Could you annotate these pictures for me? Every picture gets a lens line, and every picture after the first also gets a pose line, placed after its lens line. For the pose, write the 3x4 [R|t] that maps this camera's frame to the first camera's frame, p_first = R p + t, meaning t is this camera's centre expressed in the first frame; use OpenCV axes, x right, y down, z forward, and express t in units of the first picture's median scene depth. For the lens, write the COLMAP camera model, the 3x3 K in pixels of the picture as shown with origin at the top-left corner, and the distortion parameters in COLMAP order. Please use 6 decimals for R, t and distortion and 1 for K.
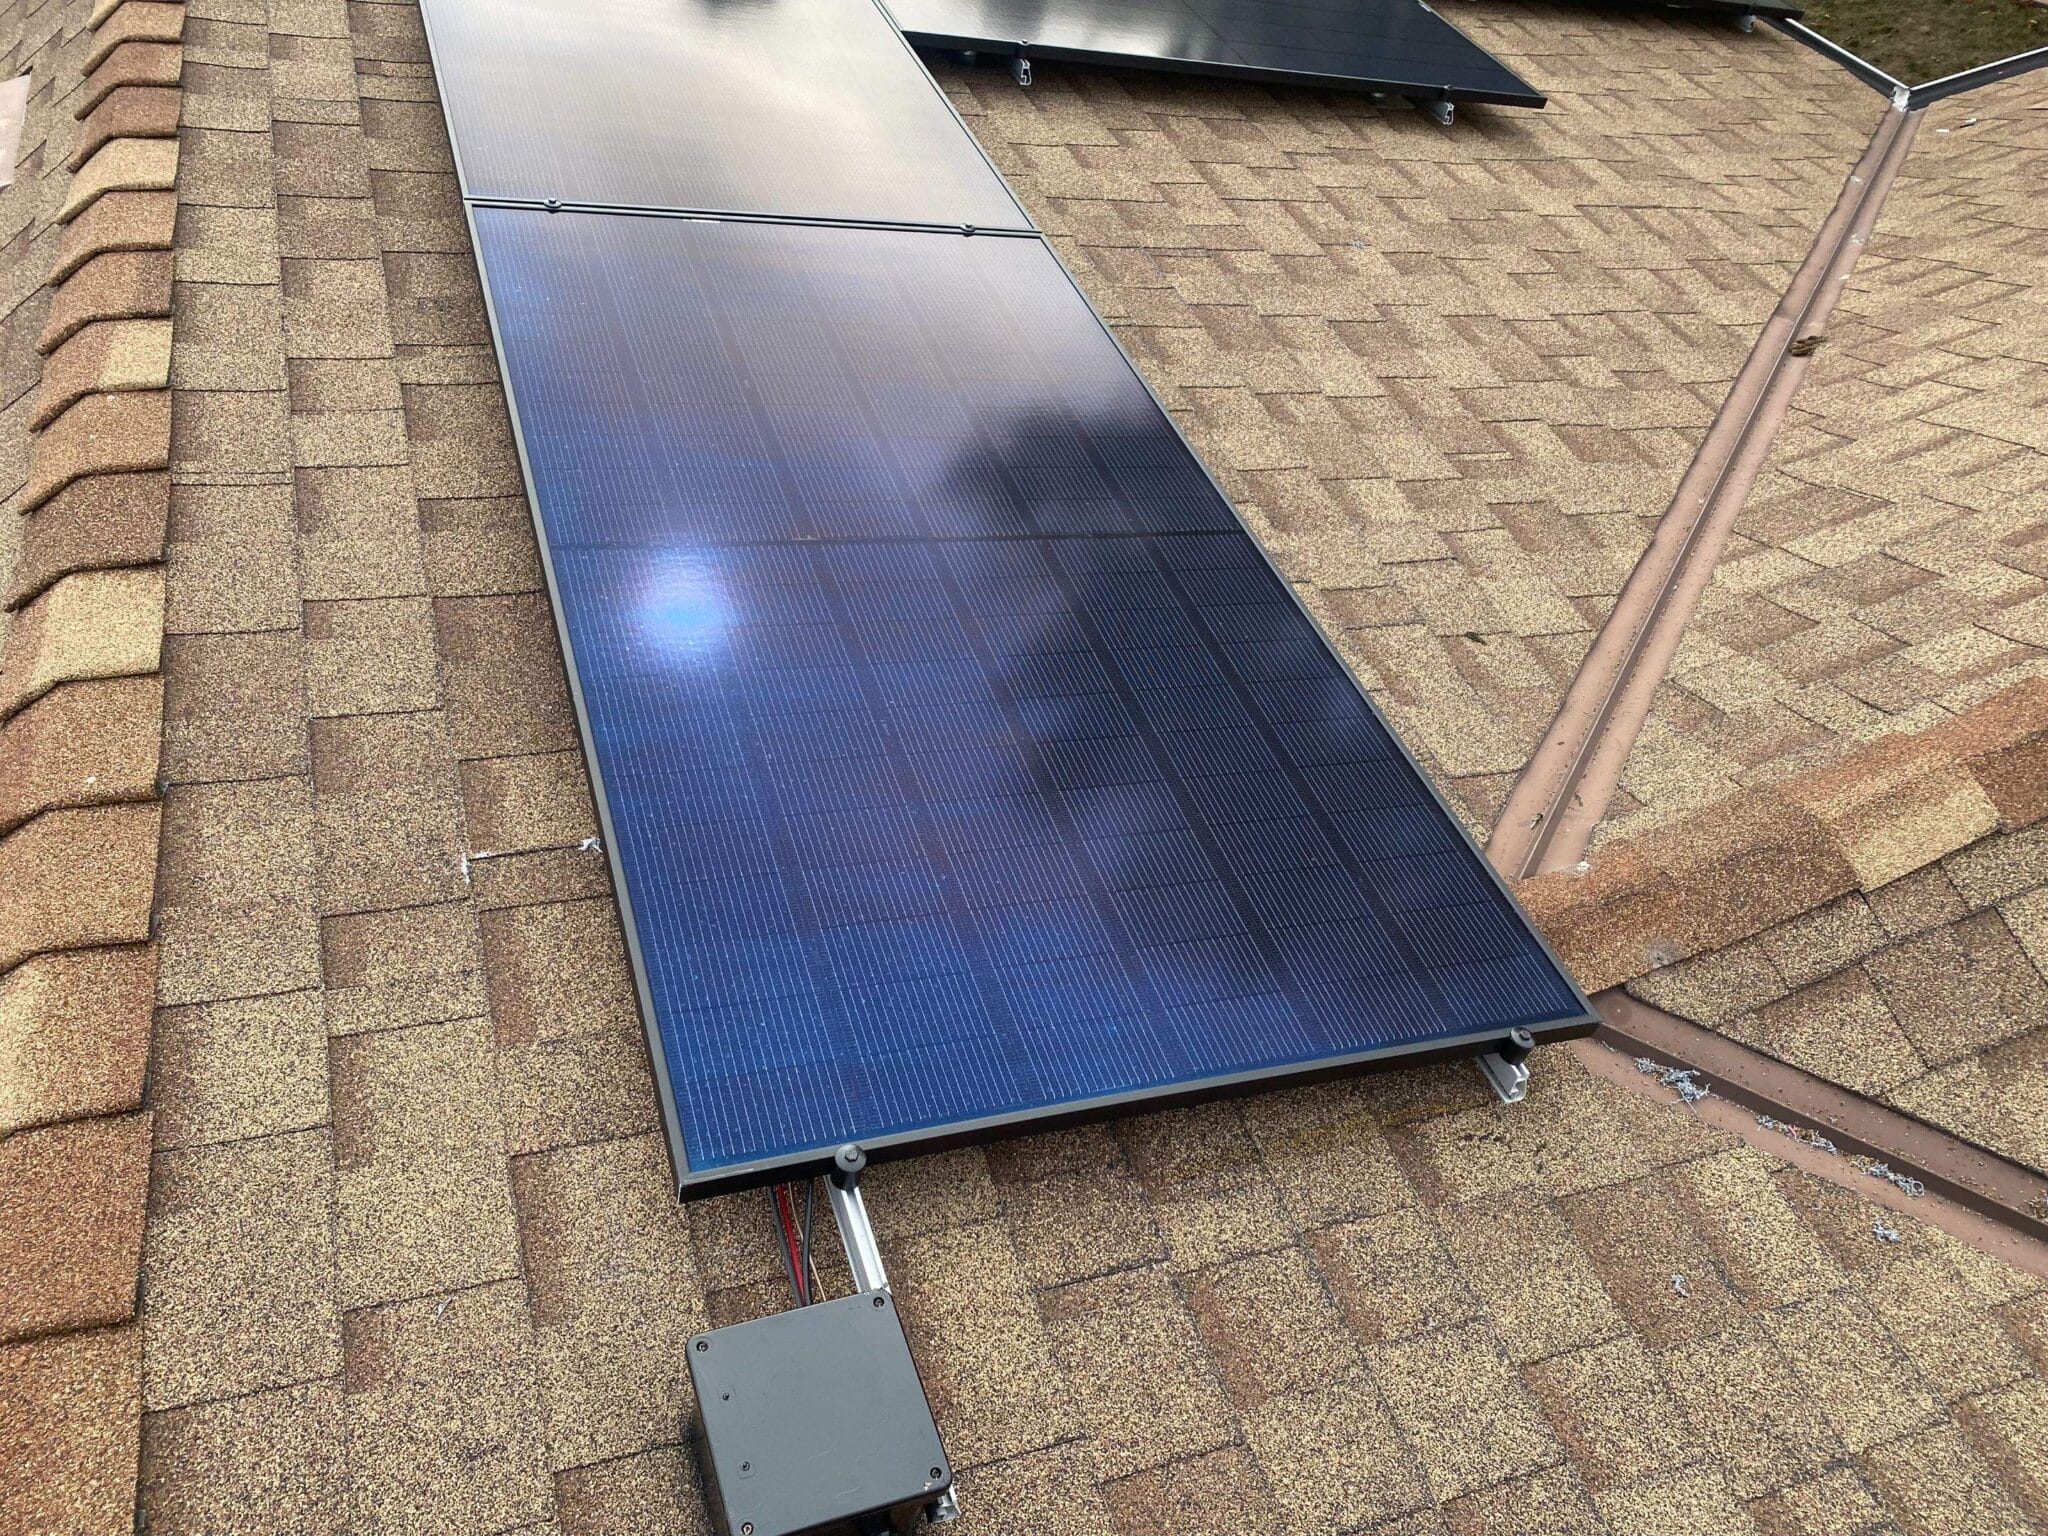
lens RADIAL K [[1529.2, 0, 999.2], [0, 1529.2, 773.3], [0, 0, 1]] dist [0.016296, -0.014197]
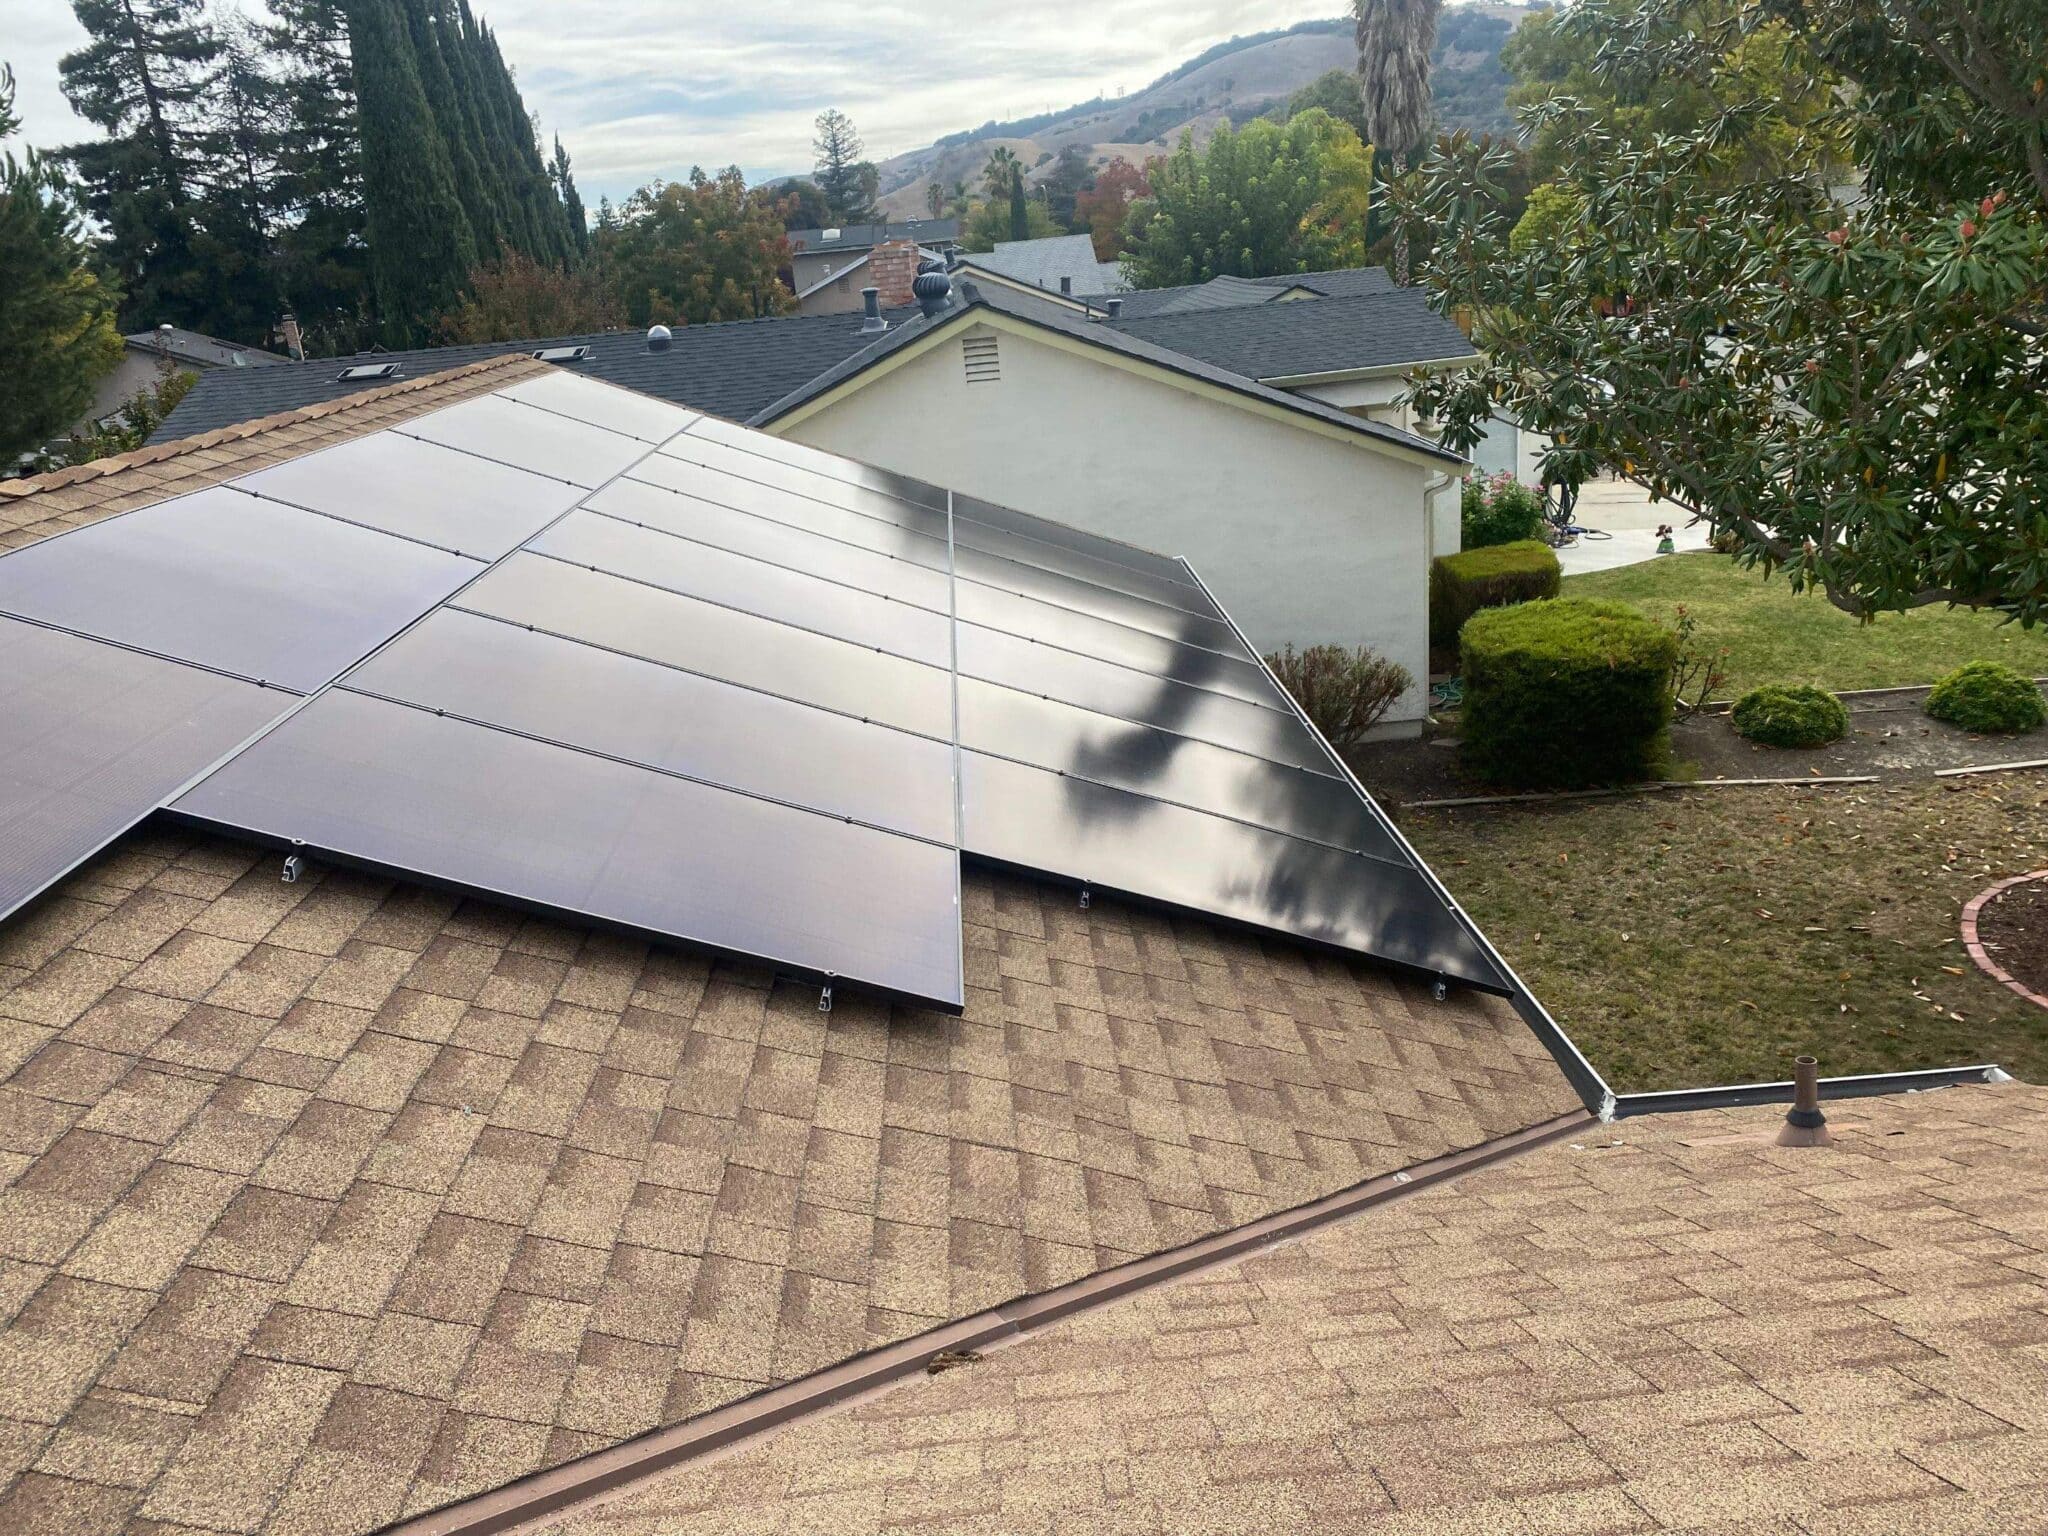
lens RADIAL K [[1527.2, 0, 1044.7], [0, 1527.2, 803.5], [0, 0, 1]] dist [0.019883, -0.017188]
pose [[0.962252, 0.159143, -0.220780, 0.793807], [-0.245807, 0.856425, -0.453999, -0.210552], [0.116831, 0.491131, 0.863215, 0.259017]]
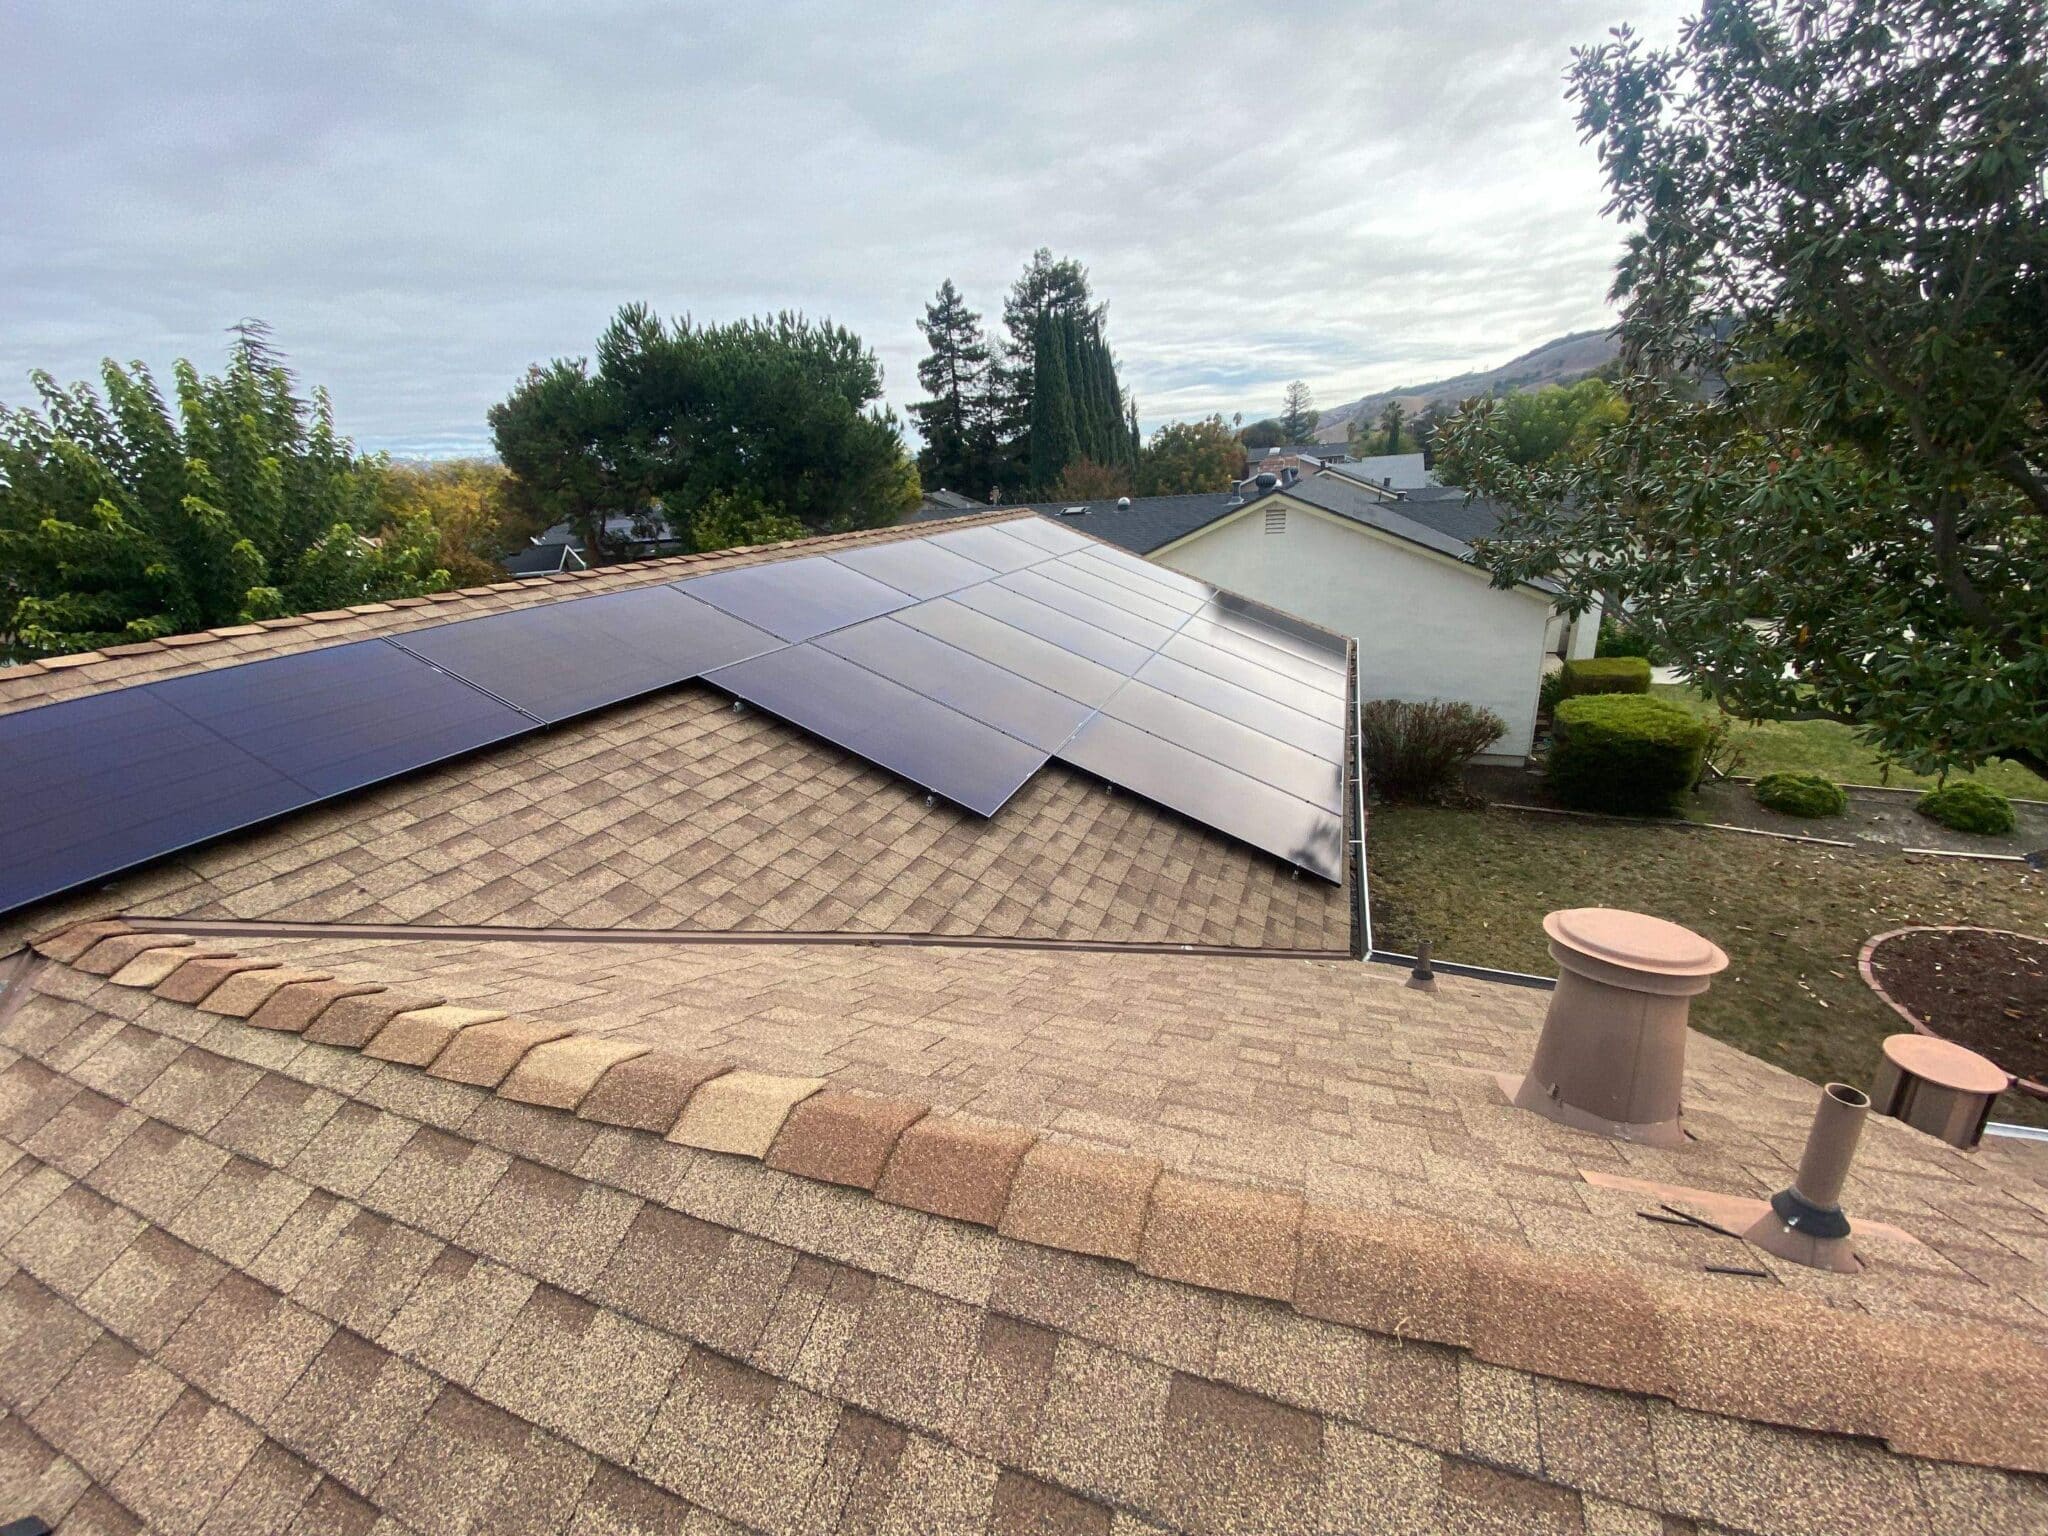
lens RADIAL K [[815.4, 0, 1029.0], [0, 815.4, 775.3], [0, 0, 1]] dist [0.013460, -0.017474]
pose [[0.771205, 0.316761, -0.552182, 1.274015], [-0.530979, 0.798555, -0.283498, -0.306155], [0.351146, 0.511833, 0.784043, 0.282131]]
